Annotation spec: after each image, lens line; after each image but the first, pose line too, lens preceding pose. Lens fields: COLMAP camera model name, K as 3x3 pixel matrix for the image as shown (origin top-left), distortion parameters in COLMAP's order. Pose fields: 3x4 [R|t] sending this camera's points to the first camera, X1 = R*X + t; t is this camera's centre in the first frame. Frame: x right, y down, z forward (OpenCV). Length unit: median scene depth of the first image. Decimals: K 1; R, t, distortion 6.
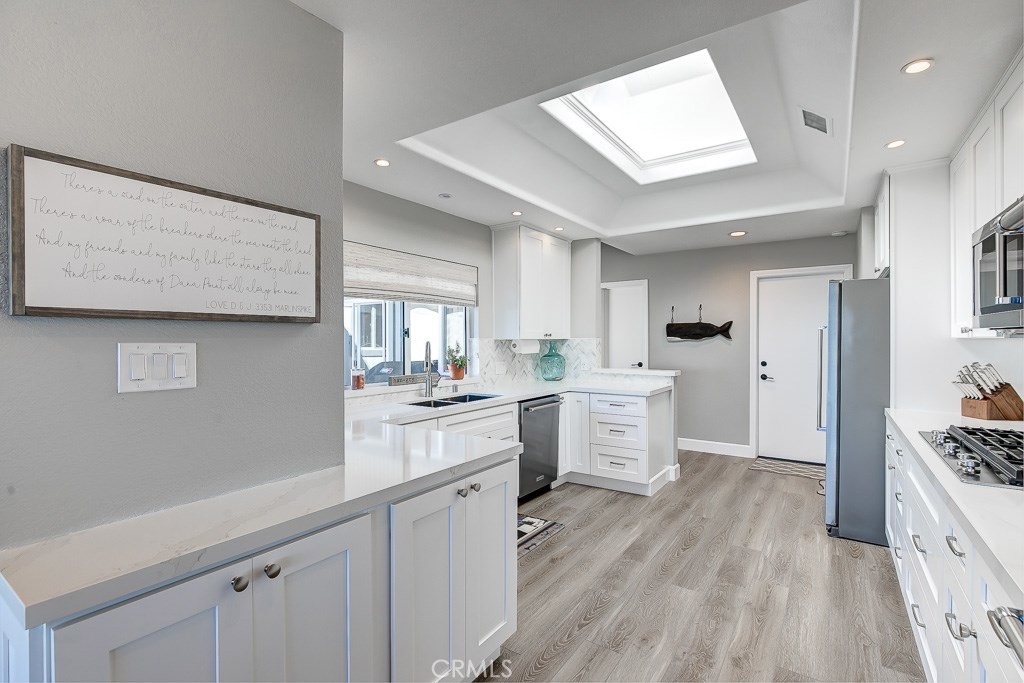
lens RADIAL K [[479.8, 0, 514.6], [0, 479.8, 338.9], [0, 0, 1]] dist [0.005092, -0.000879]
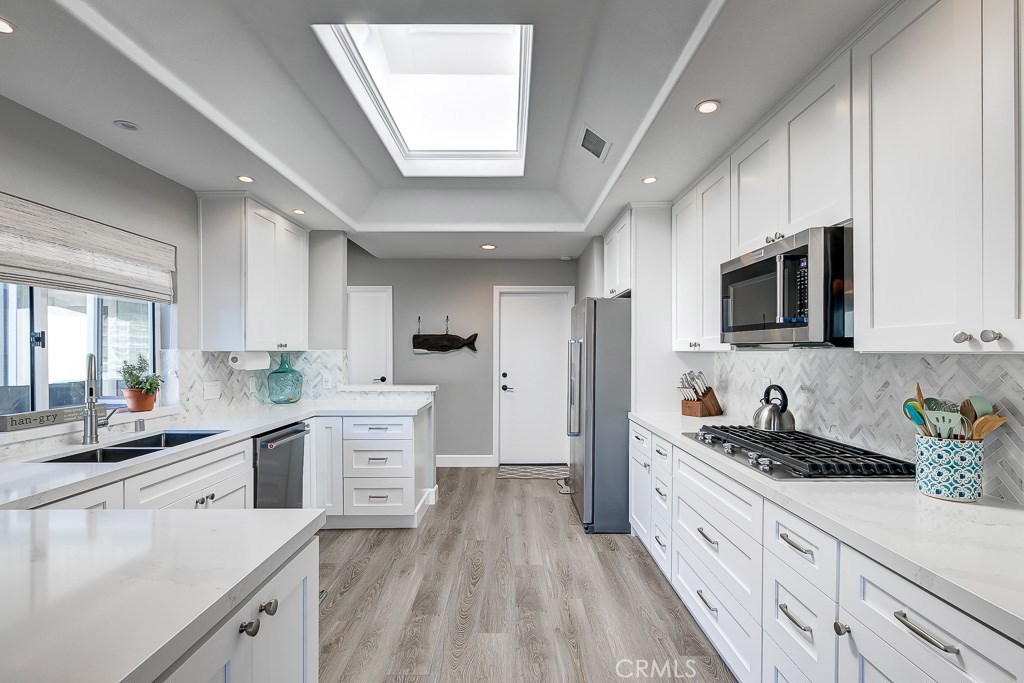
lens RADIAL K [[479.8, 0, 512.1], [0, 479.8, 351.9], [0, 0, 1]] dist [0.005092, -0.000879]
pose [[0.822323, 0.001653, 0.569018, -0.081991], [-0.002679, 0.999996, 0.000968, 0.000244], [-0.569014, -0.002320, 0.822325, 0.173244]]
